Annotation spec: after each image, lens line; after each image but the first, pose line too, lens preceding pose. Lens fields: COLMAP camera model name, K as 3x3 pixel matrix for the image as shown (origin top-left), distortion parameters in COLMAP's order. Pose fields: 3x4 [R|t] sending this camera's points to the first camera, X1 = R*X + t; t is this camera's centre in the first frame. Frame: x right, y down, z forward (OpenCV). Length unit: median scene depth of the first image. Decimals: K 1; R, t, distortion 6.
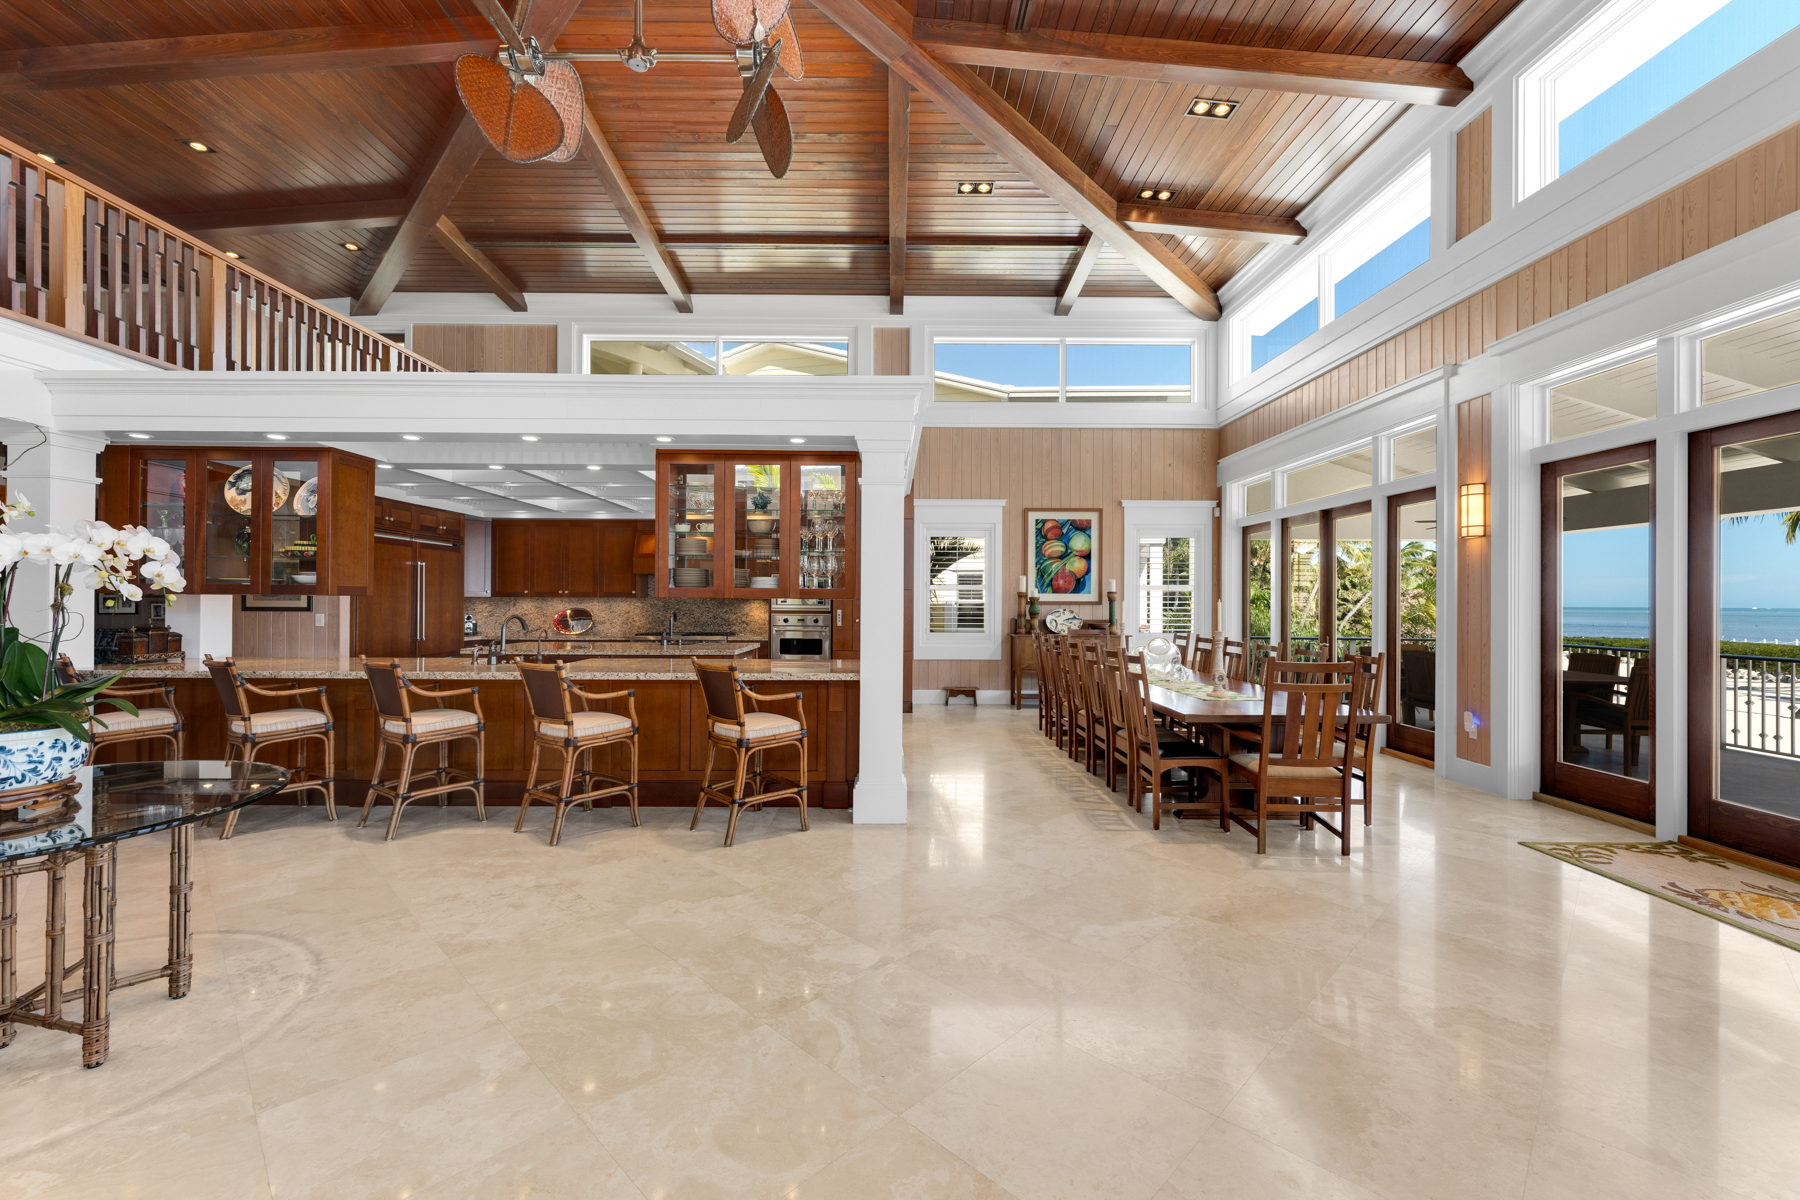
lens RADIAL K [[740.1, 0, 893.9], [0, 740.1, 601.6], [0, 0, 1]] dist [-0.005141, -0.000277]
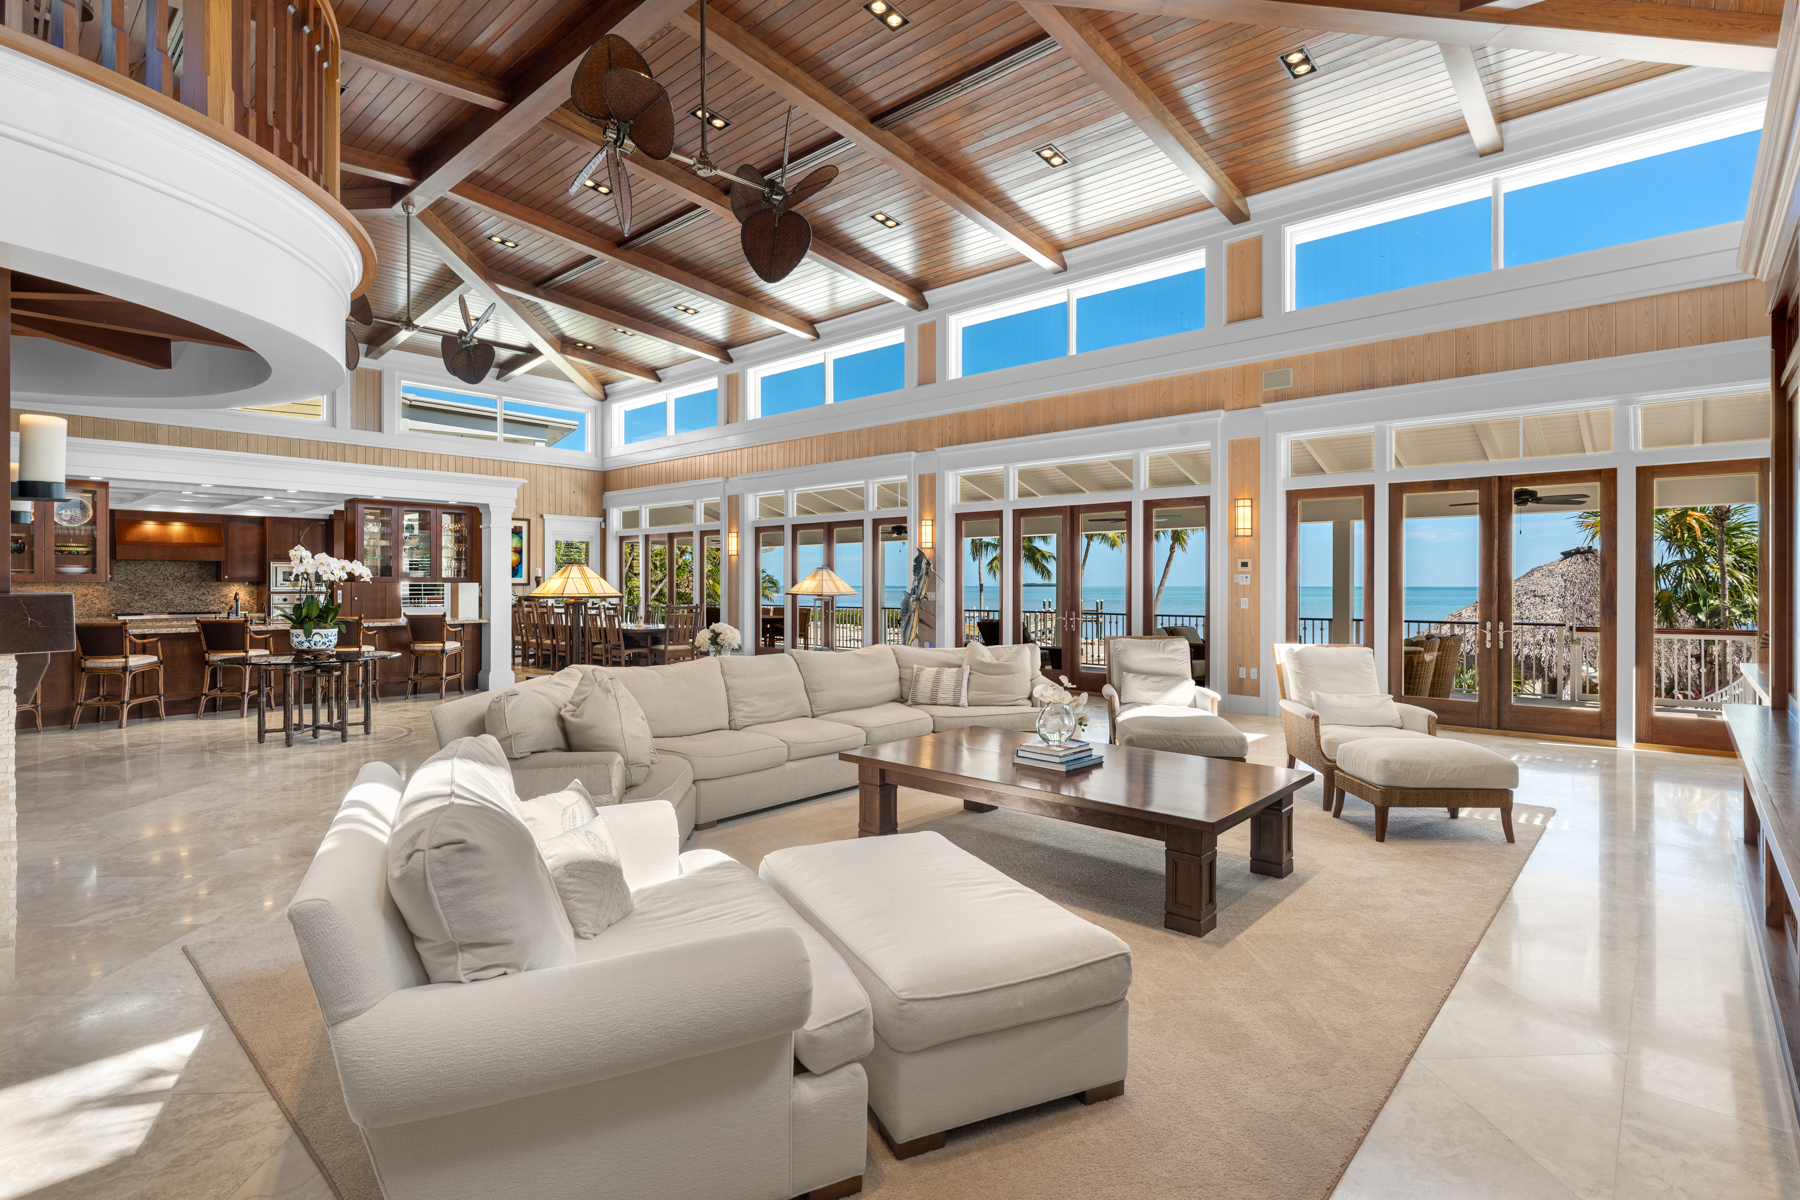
lens RADIAL K [[873.9, 0, 869.3], [0, 873.9, 605.2], [0, 0, 1]] dist [0.004283, 0.000409]
pose [[0.692949, -0.020665, 0.720690, -0.647677], [0.001220, 0.999621, 0.027491, -0.004981], [-0.720985, -0.018171, 0.692712, -0.872926]]
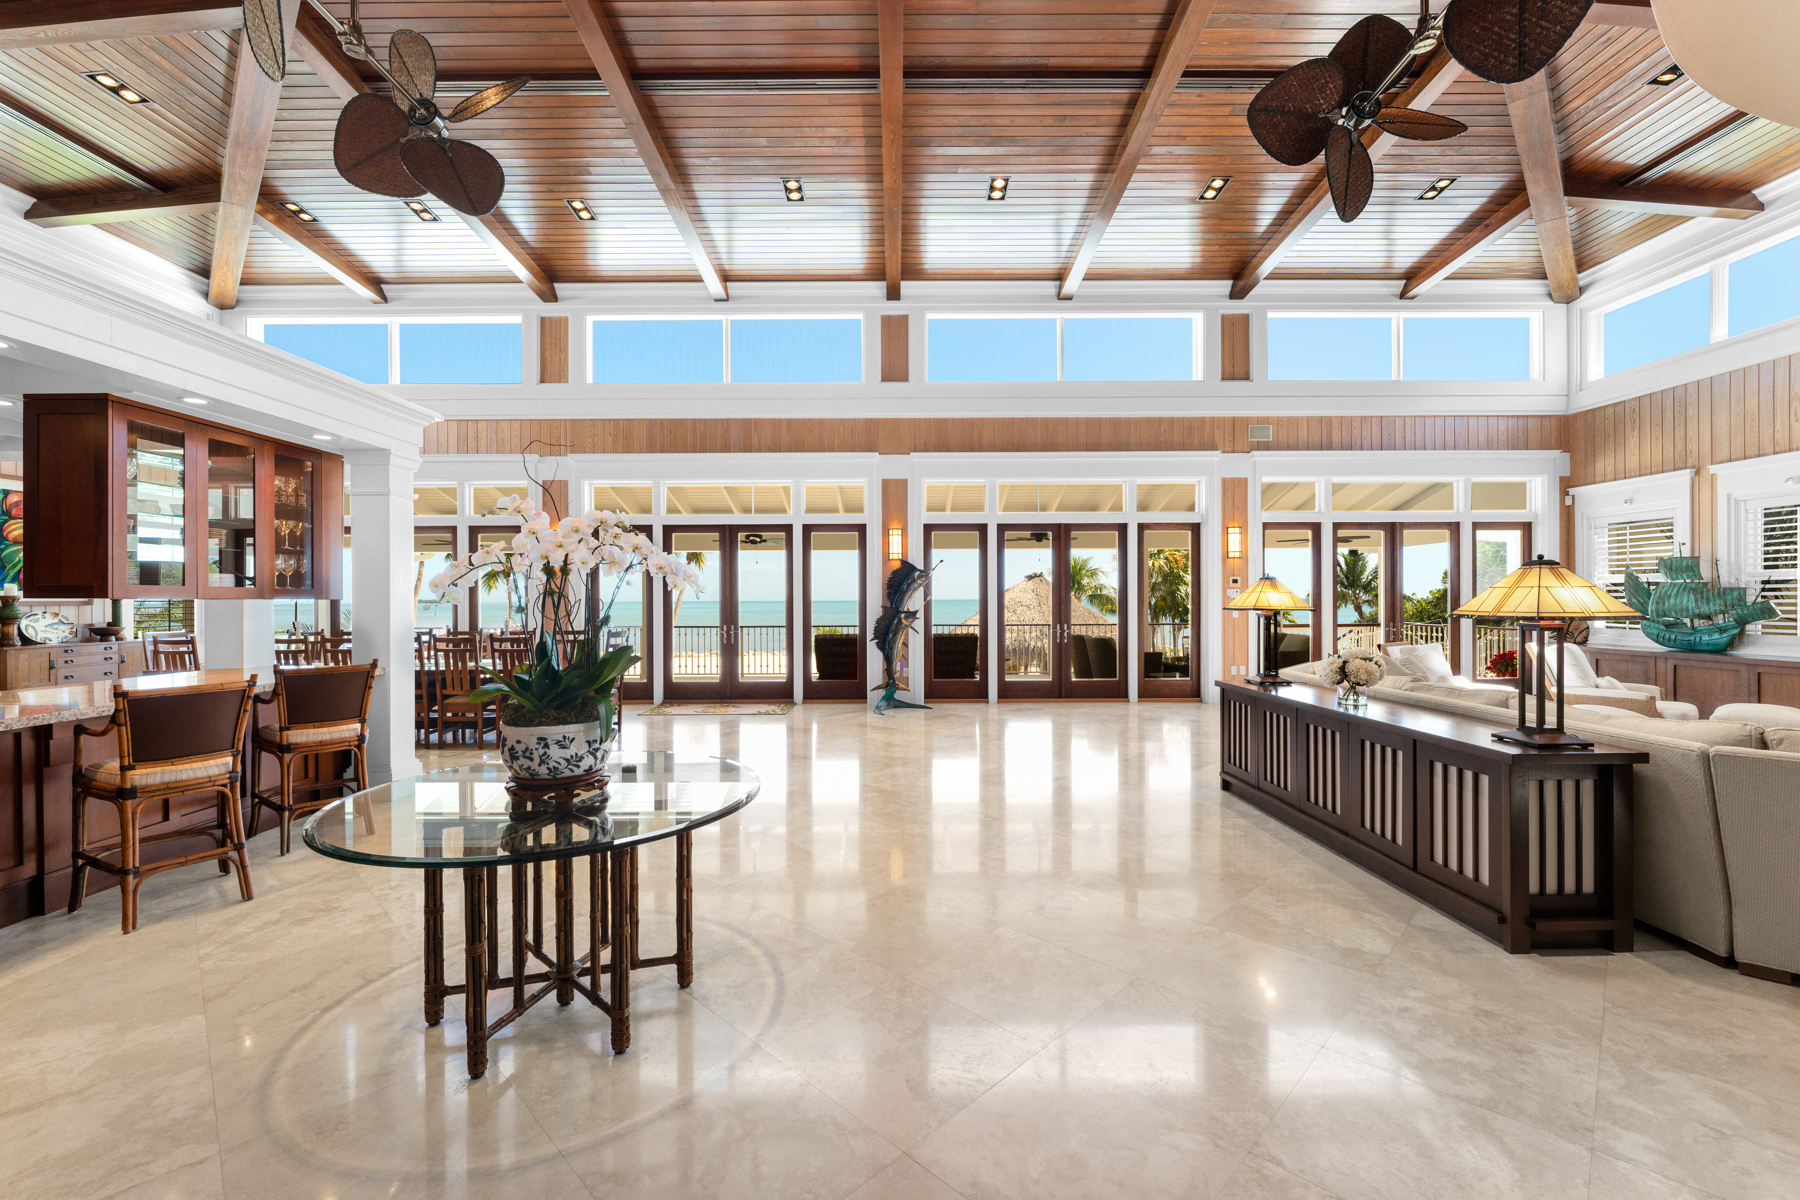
lens RADIAL K [[740.1, 0, 893.9], [0, 740.1, 601.6], [0, 0, 1]] dist [-0.005141, -0.000277]
pose [[0.017638, -0.008117, 0.999811, -0.658568], [0.003540, 0.999961, 0.008056, -0.005021], [-0.999838, 0.003398, 0.017666, 0.133505]]
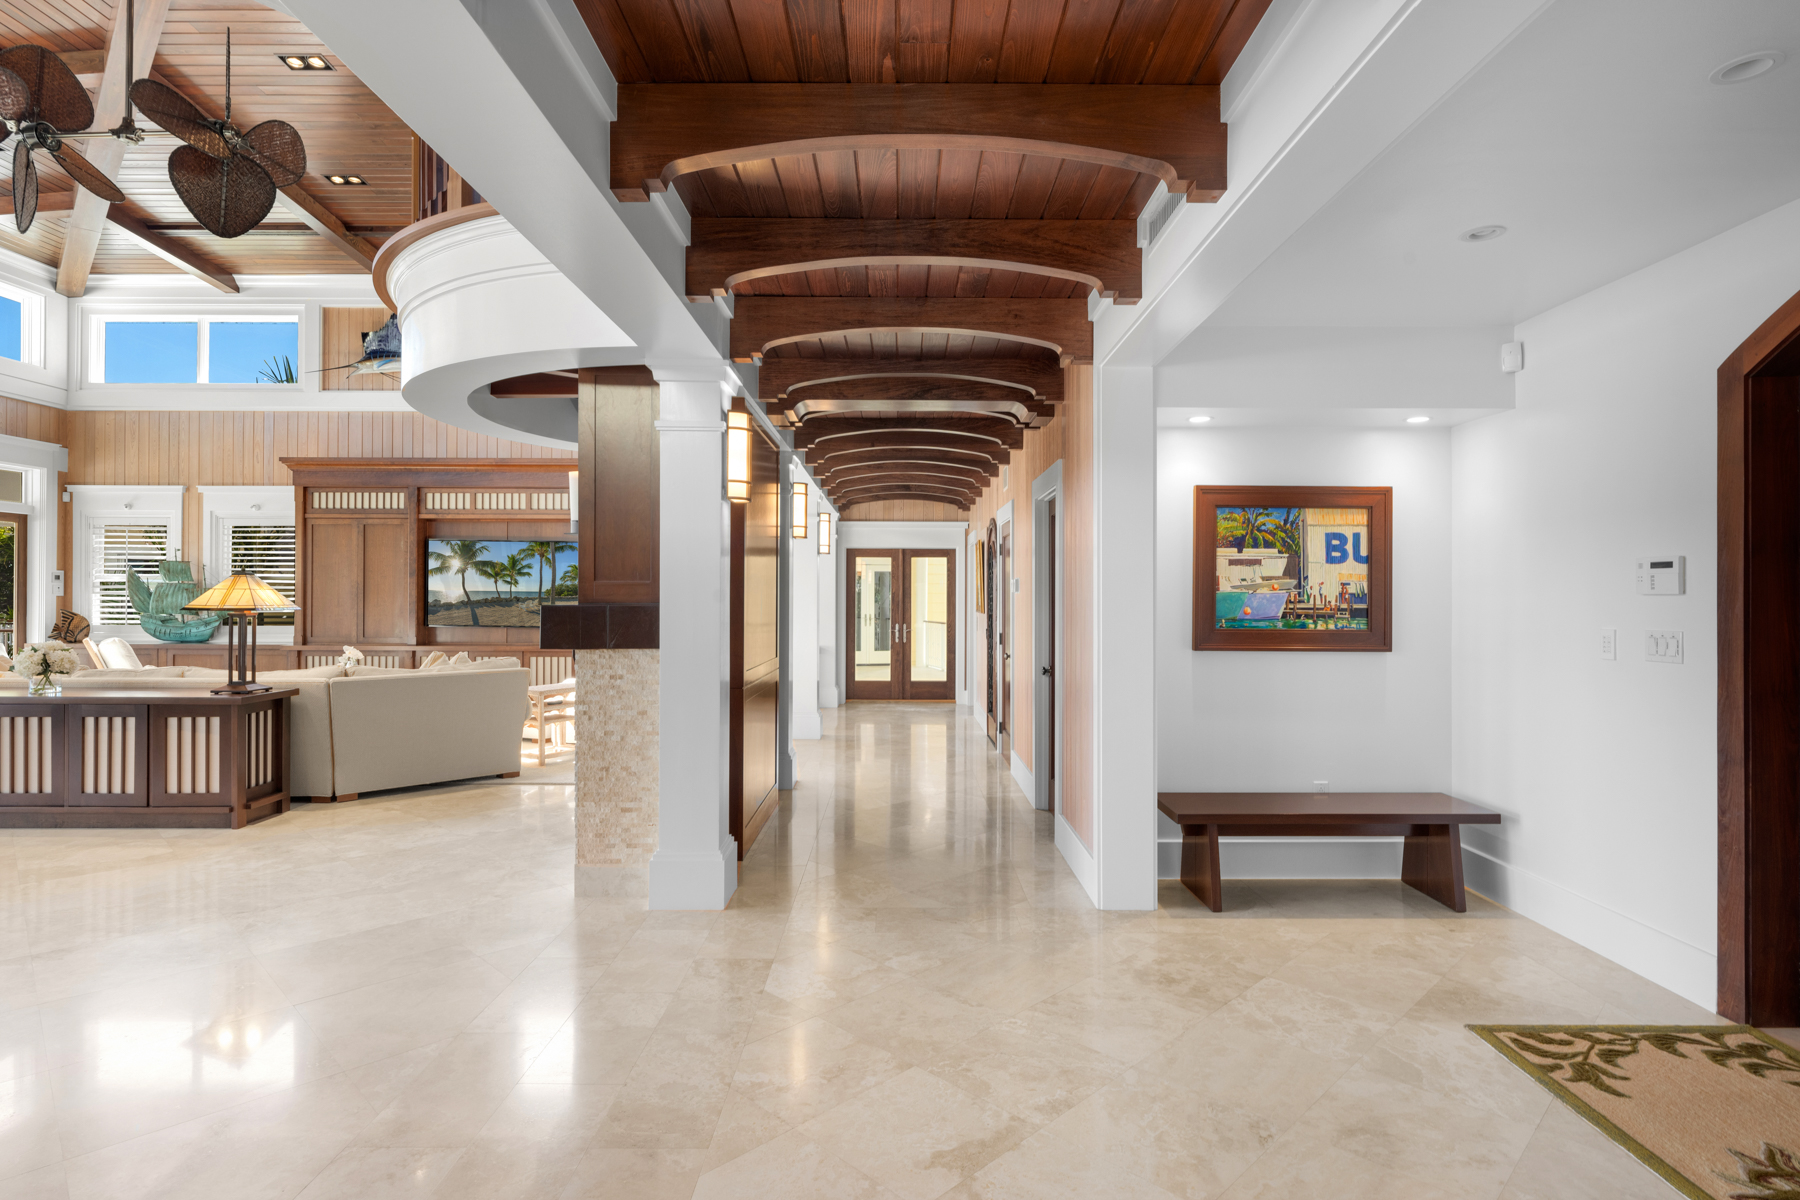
lens RADIAL K [[917.8, 0, 896.2], [0, 917.8, 592.4], [0, 0, 1]] dist [0.000430, 0.000520]
pose [[-0.999875, -0.007720, 0.013783, -0.791630], [-0.007793, 0.999956, -0.005243, -0.005844], [-0.013741, -0.005350, -0.999891, 0.511612]]
